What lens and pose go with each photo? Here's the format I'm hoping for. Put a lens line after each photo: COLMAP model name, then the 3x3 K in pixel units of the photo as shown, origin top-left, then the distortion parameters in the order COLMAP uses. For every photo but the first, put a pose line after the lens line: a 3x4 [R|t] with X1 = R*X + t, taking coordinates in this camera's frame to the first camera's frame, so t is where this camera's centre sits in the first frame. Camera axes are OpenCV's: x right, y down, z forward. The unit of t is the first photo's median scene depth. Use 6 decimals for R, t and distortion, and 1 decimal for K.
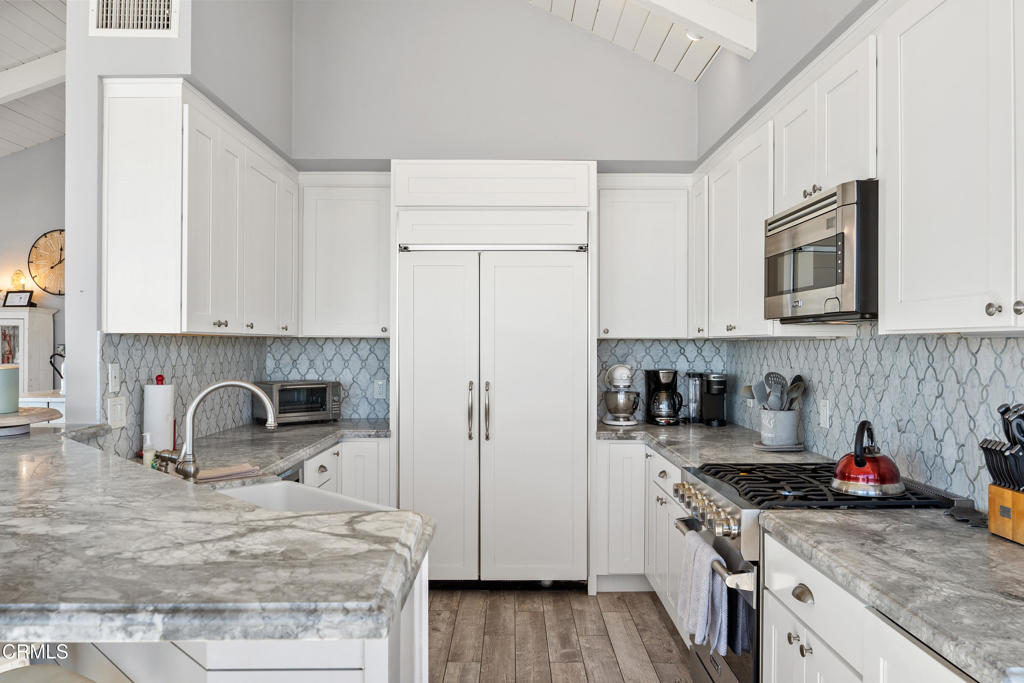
lens RADIAL K [[728.2, 0, 513.8], [0, 728.2, 335.0], [0, 0, 1]] dist [-0.015087, -0.008950]
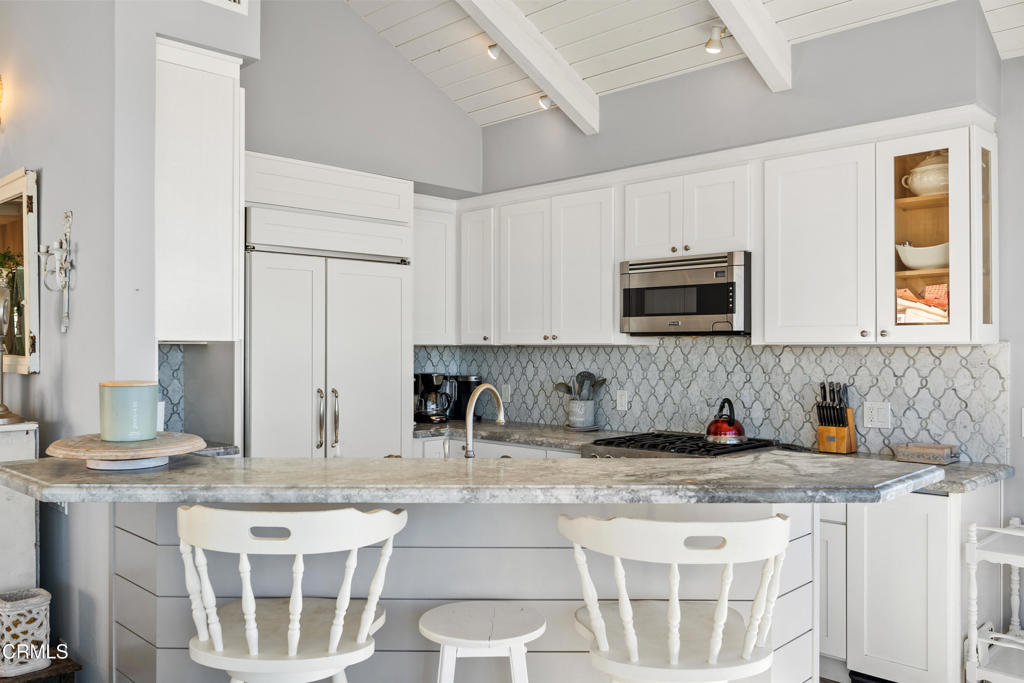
lens RADIAL K [[836.7, 0, 513.8], [0, 836.7, 348.4], [0, 0, 1]] dist [0.012665, -0.000151]
pose [[0.705669, -0.003919, 0.708531, -0.954055], [-0.006035, 0.999915, 0.011541, -0.009023], [-0.708516, -0.012420, 0.705586, 0.018352]]
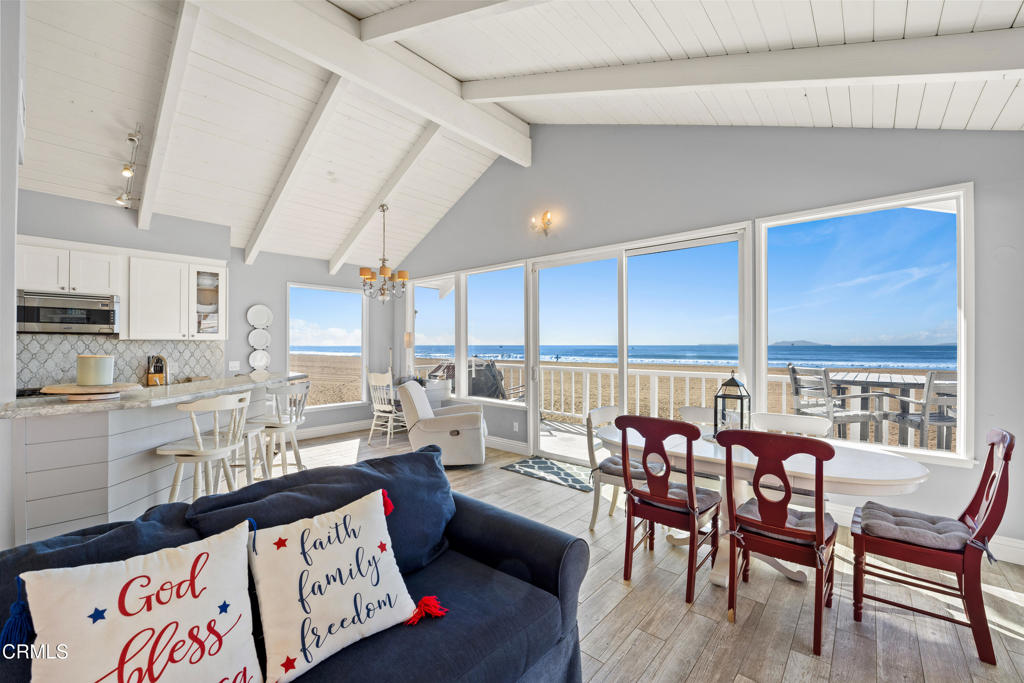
lens RADIAL K [[420.8, 0, 516.1], [0, 420.8, 341.9], [0, 0, 1]] dist [0.000207, 0.000100]
pose [[-0.759007, -0.005512, 0.651059, -1.778468], [-0.014605, 0.999857, -0.008561, -0.000582], [-0.650919, -0.016007, -0.758979, 0.989849]]
